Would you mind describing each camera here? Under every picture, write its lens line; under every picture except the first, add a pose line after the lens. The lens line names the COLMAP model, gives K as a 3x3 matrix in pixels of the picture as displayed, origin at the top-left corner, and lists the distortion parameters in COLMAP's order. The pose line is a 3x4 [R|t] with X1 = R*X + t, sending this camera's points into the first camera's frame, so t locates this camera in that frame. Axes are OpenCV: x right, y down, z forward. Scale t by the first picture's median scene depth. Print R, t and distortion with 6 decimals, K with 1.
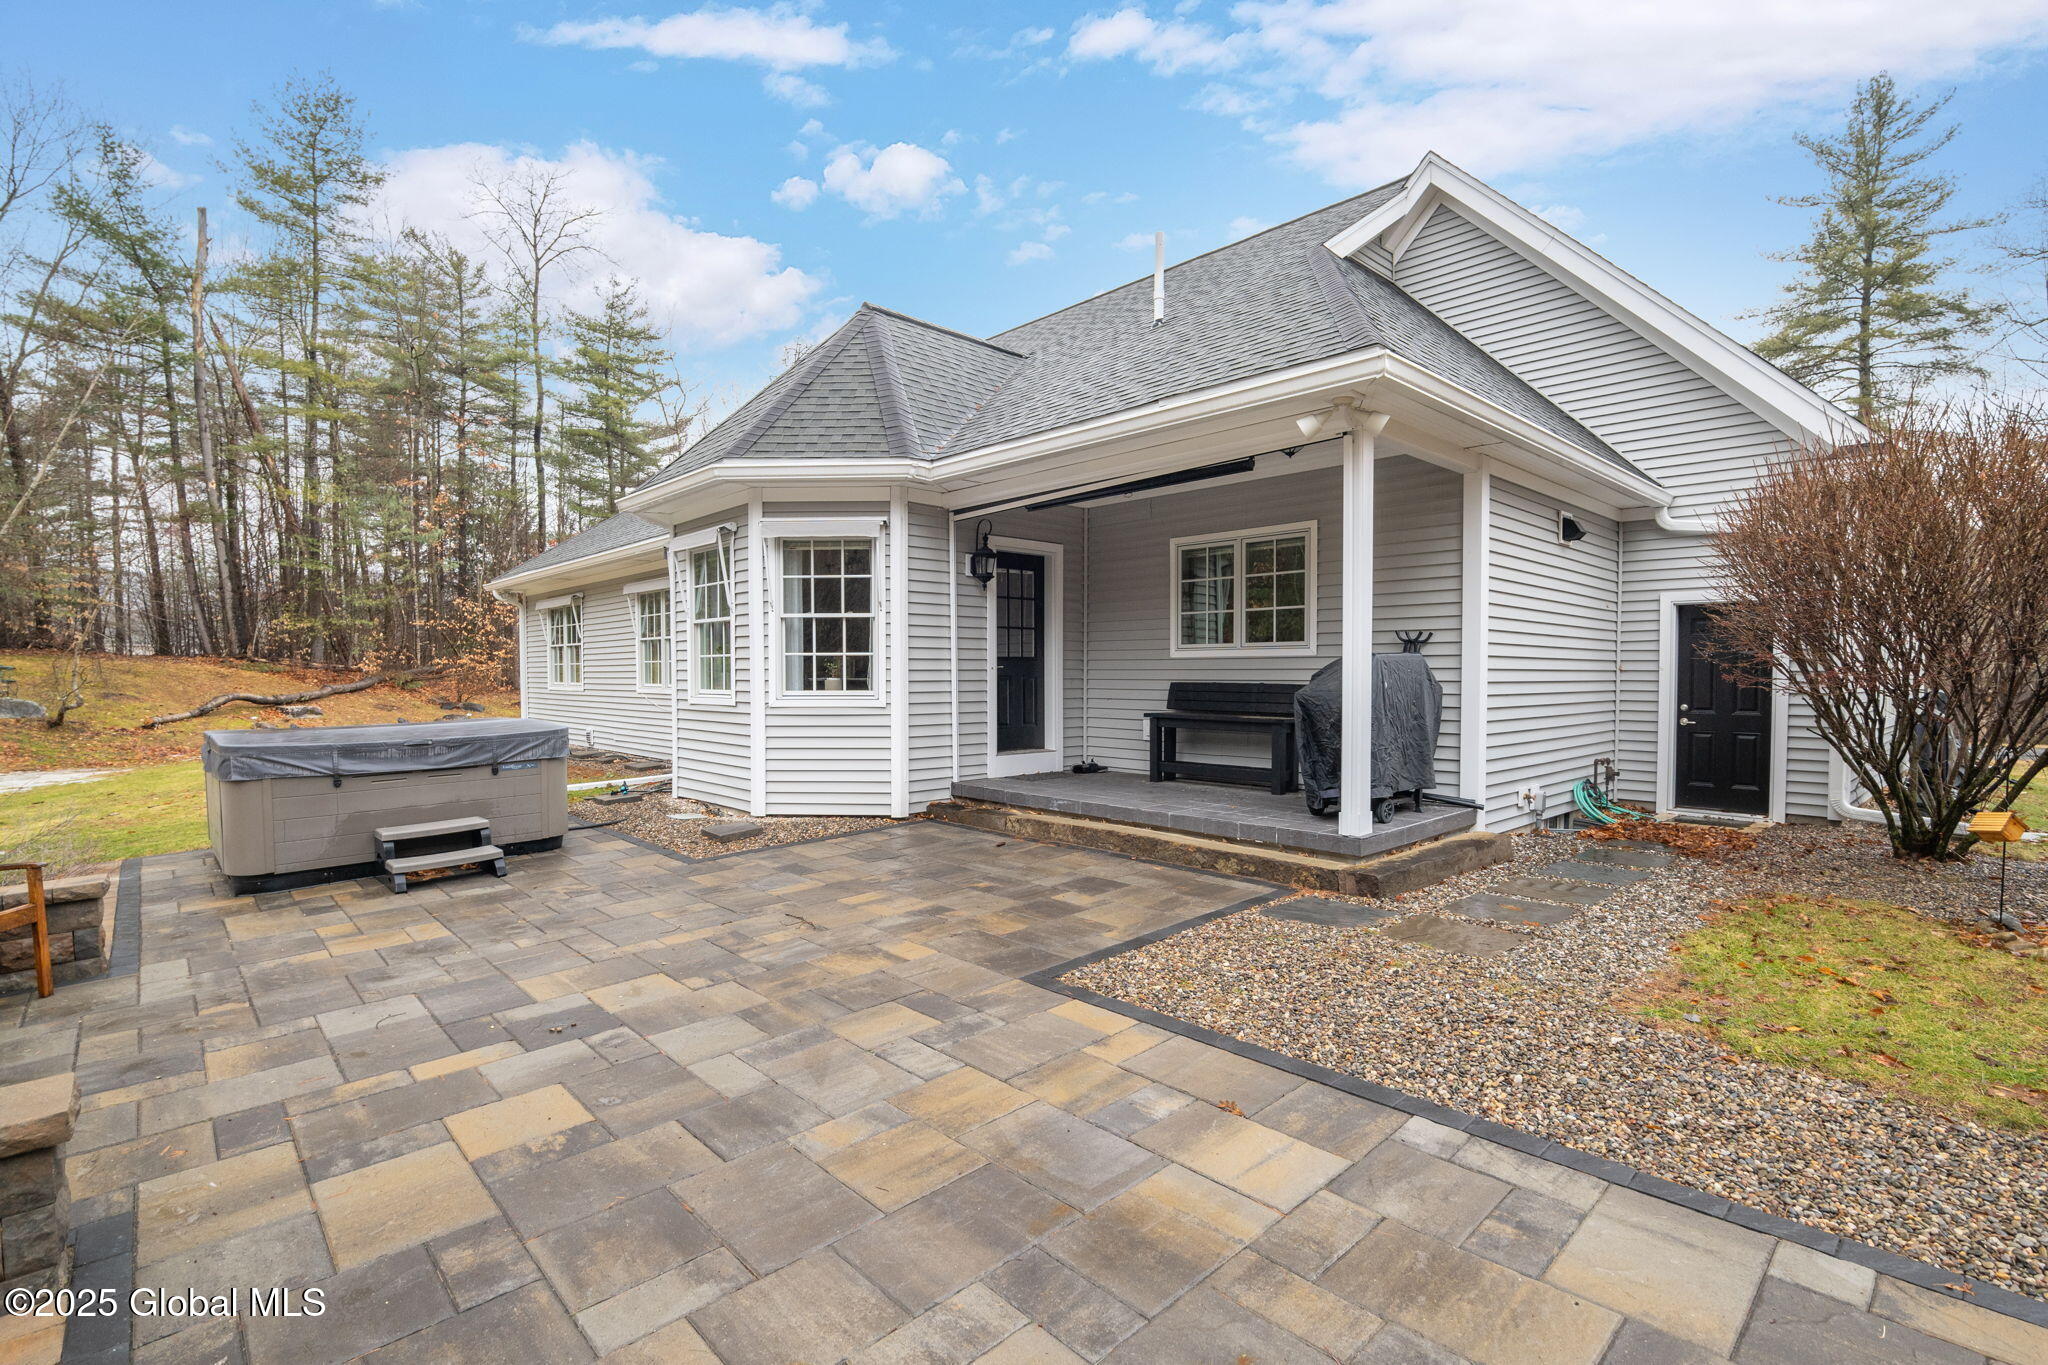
lens RADIAL K [[943.5, 0, 1031.6], [0, 943.5, 695.9], [0, 0, 1]] dist [-0.016434, 0.000396]
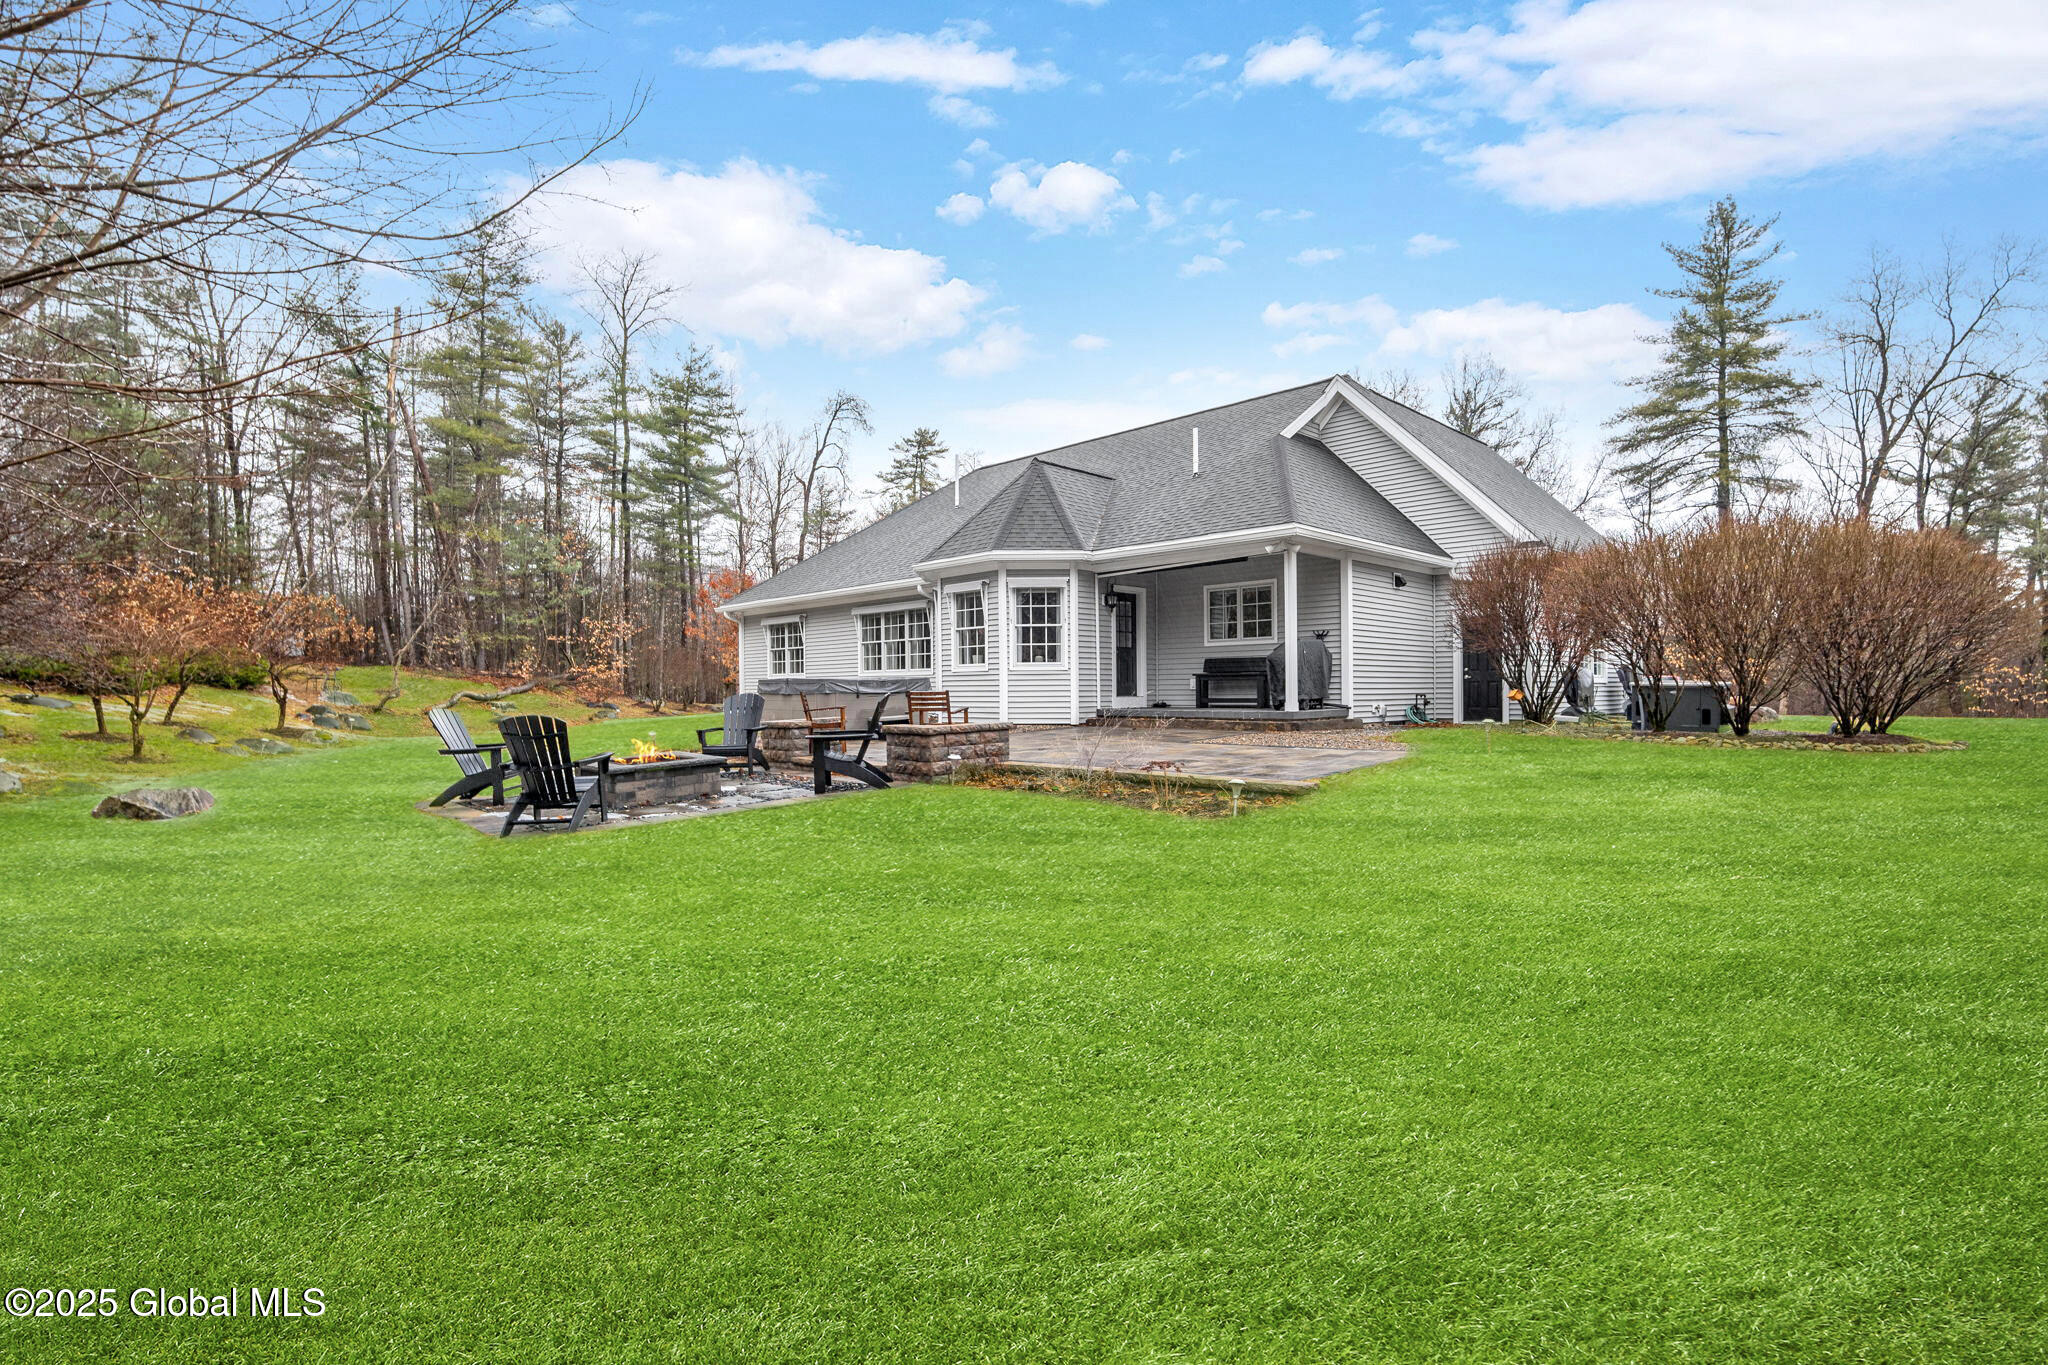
lens RADIAL K [[972.0, 0, 1032.7], [0, 972.0, 688.4], [0, 0, 1]] dist [-0.022426, 0.000395]
pose [[0.999613, -0.007395, 0.026821, -0.262809], [0.008136, 0.999585, -0.027625, 0.099662], [-0.026606, 0.027832, 0.999258, -0.998912]]
